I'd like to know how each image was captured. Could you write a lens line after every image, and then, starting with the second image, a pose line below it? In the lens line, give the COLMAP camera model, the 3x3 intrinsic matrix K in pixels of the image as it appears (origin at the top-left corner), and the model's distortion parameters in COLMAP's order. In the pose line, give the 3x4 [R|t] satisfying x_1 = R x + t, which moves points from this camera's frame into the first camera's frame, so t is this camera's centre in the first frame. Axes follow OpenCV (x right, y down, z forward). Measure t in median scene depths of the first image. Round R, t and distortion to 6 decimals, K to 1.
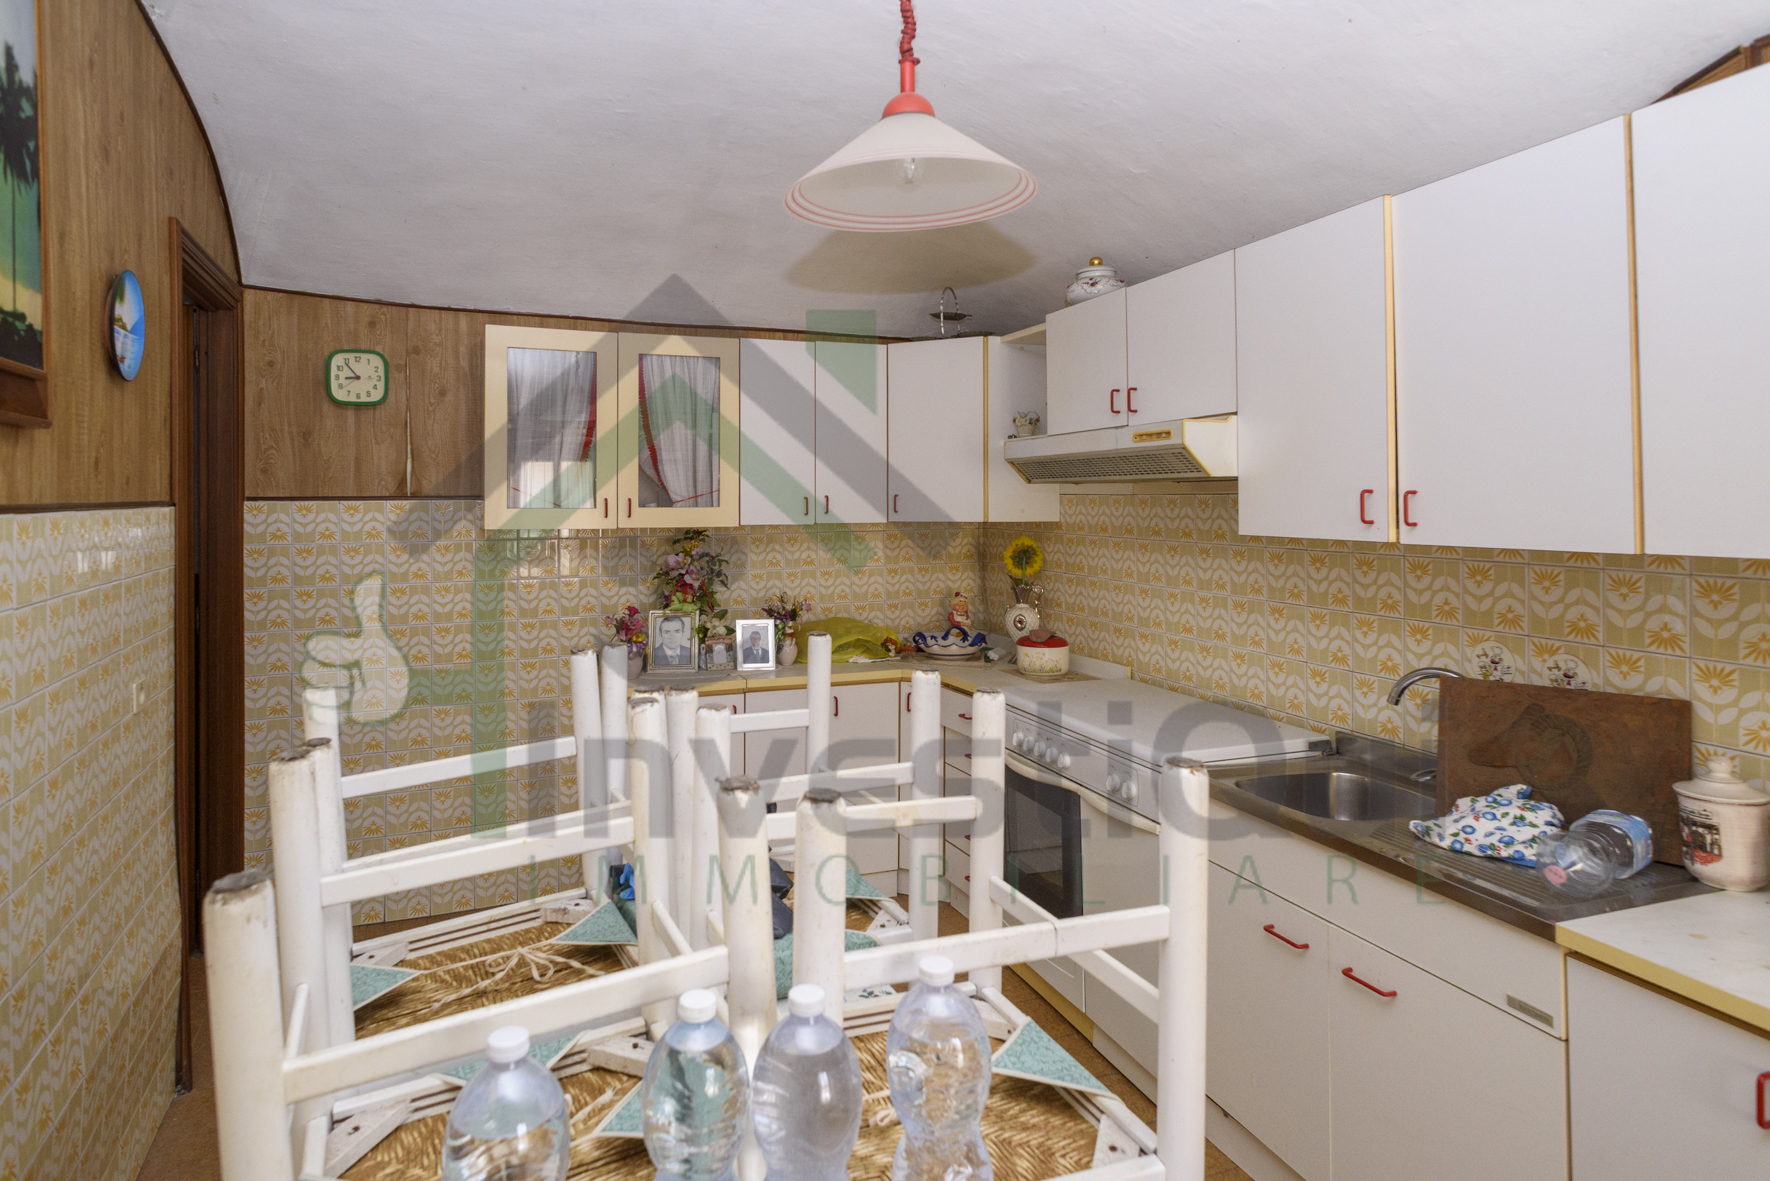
lens RADIAL K [[1025.0, 0, 888.8], [0, 1025.0, 503.8], [0, 0, 1]] dist [0.021908, -0.027399]
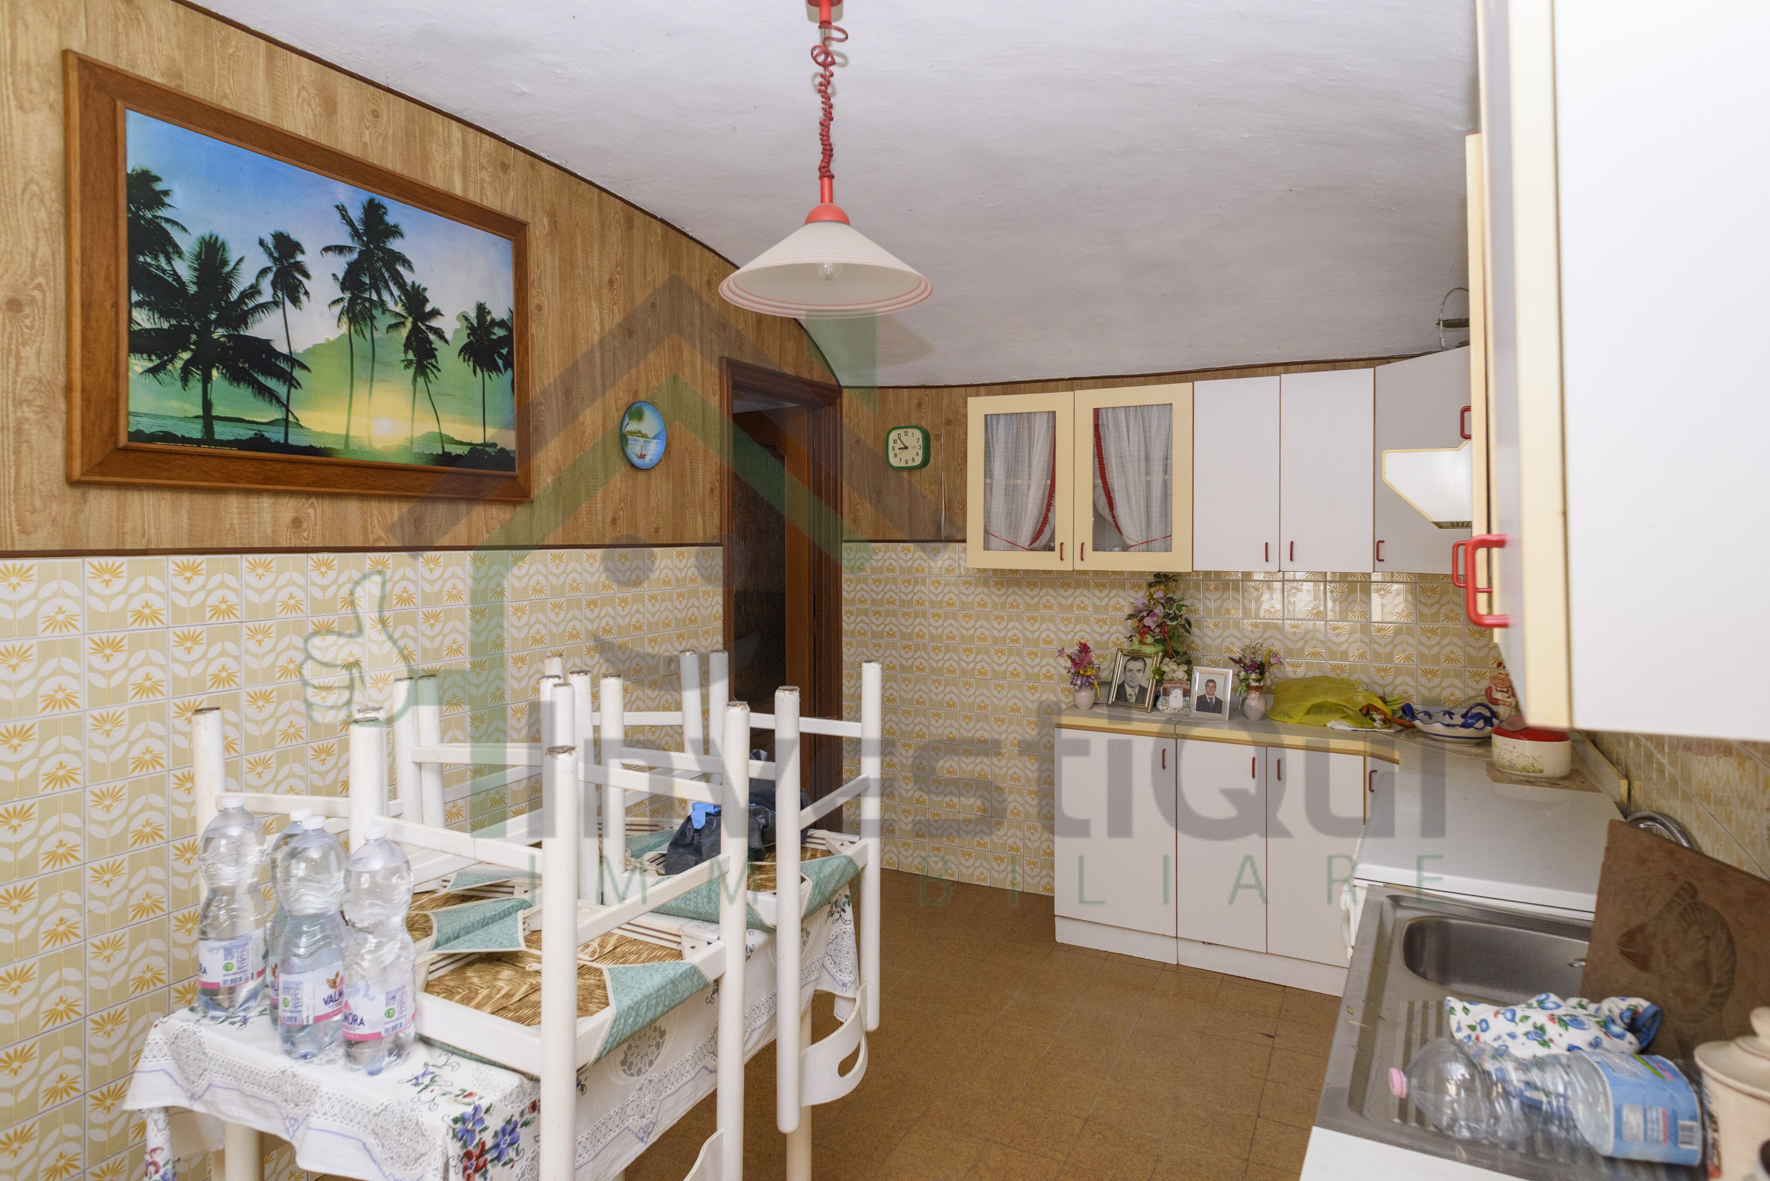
lens RADIAL K [[1046.5, 0, 886.2], [0, 1046.5, 543.1], [0, 0, 1]] dist [0.023204, -0.017370]
pose [[0.656415, 0.006924, -0.754368, 0.458614], [-0.008248, 0.999964, 0.002001, -0.005470], [0.754355, 0.004909, 0.656449, 0.121012]]
